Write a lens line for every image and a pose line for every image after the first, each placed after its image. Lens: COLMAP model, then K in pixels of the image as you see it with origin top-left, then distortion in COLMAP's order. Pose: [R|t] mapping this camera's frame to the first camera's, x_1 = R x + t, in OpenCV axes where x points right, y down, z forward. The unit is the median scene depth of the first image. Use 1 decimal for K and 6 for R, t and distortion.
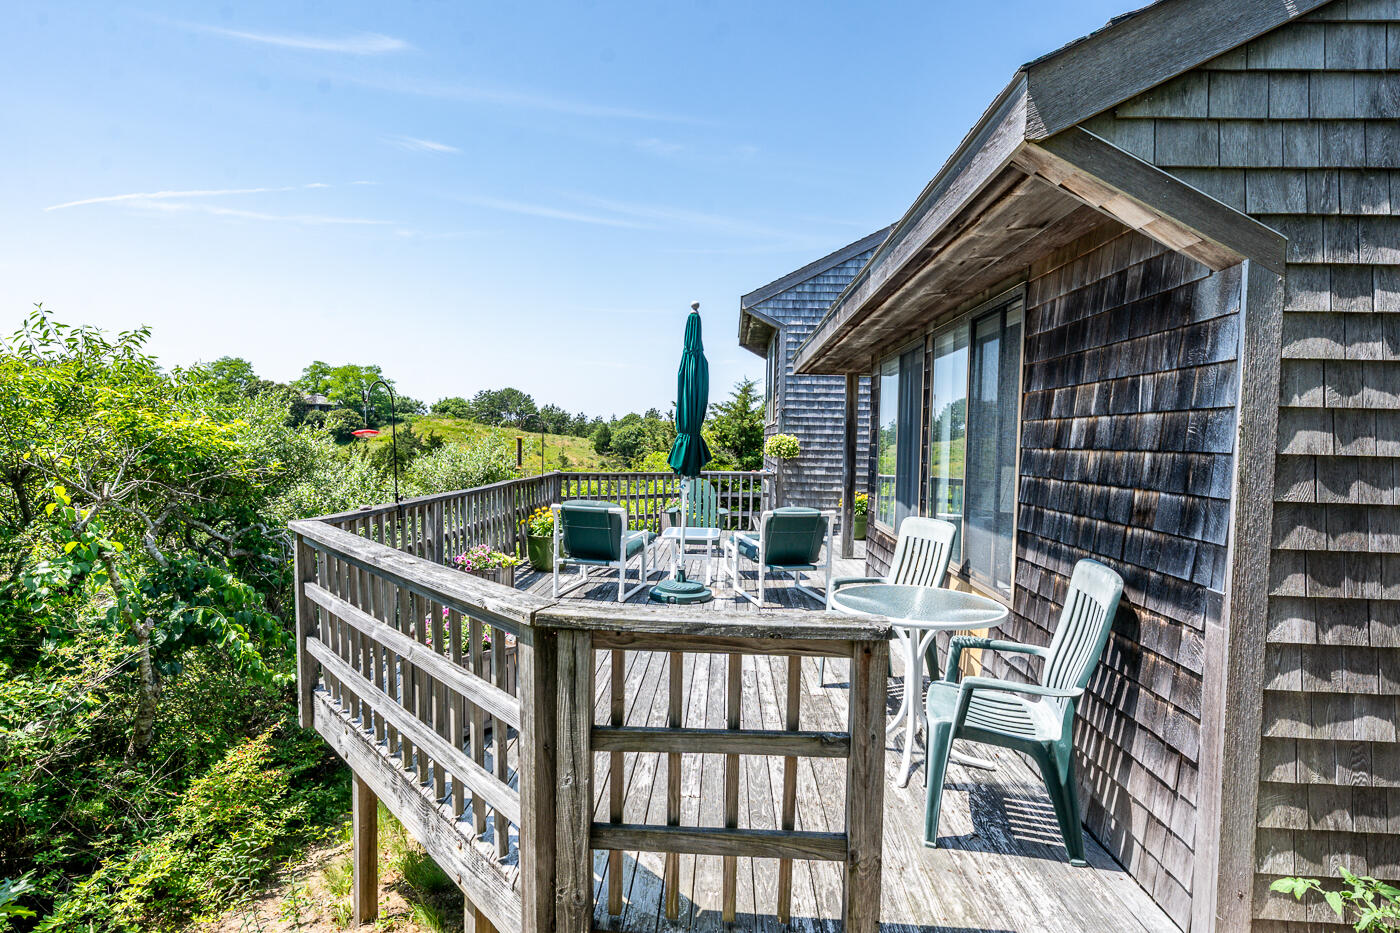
lens RADIAL K [[735.9, 0, 700.0], [0, 735.9, 466.5], [0, 0, 1]] dist [0.000689, 0.000021]
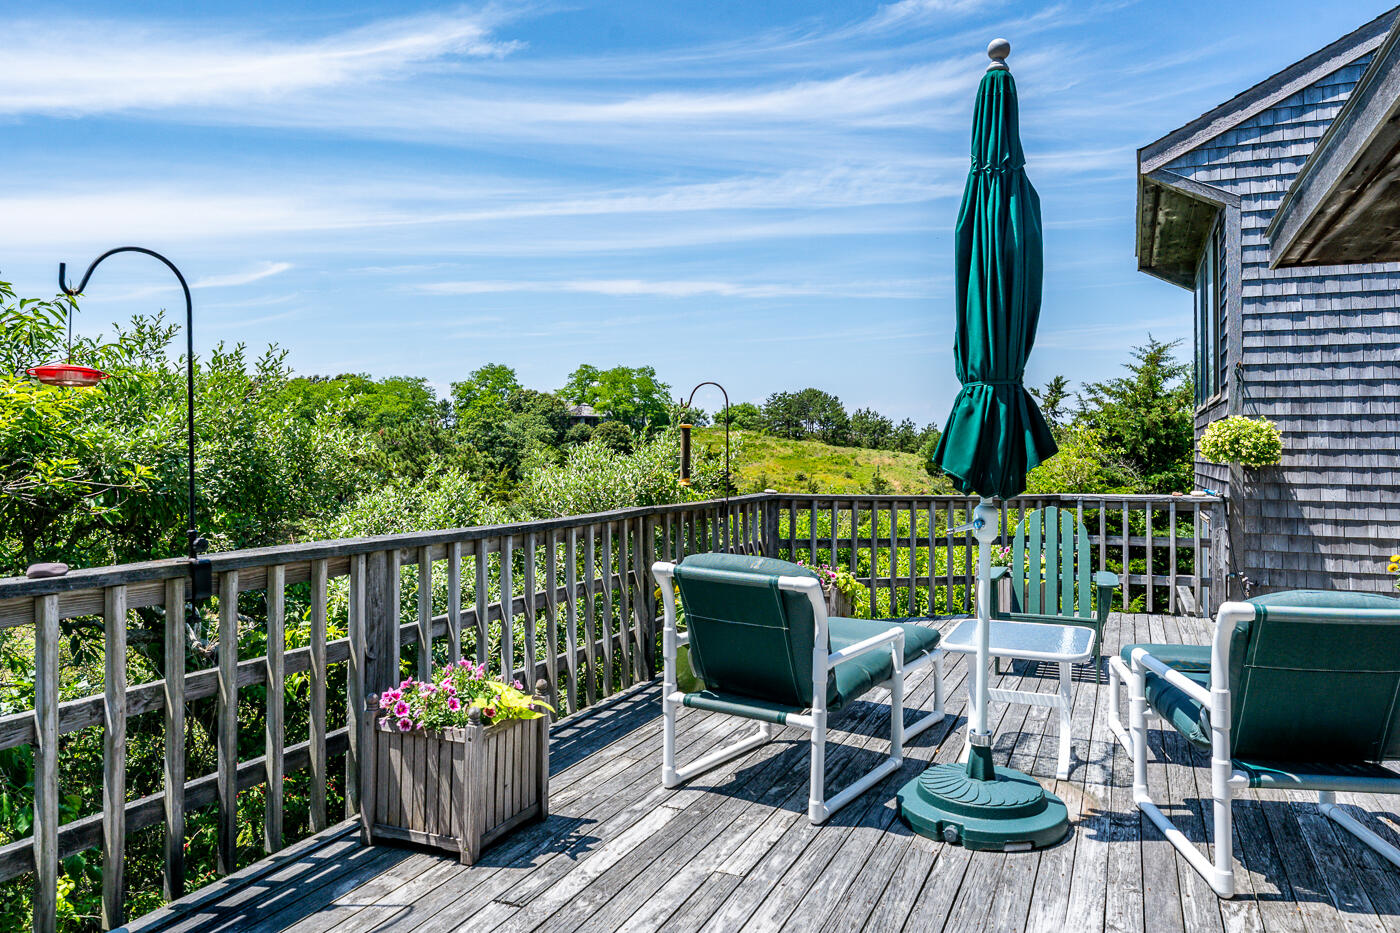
lens RADIAL K [[957.0, 0, 702.4], [0, 957.0, 423.8], [0, 0, 1]] dist [-0.022137, -0.003460]
pose [[0.927848, -0.024465, -0.372155, 0.016173], [-0.002909, 0.997341, -0.072818, 0.007003], [0.372947, 0.068647, 0.925310, 0.281670]]
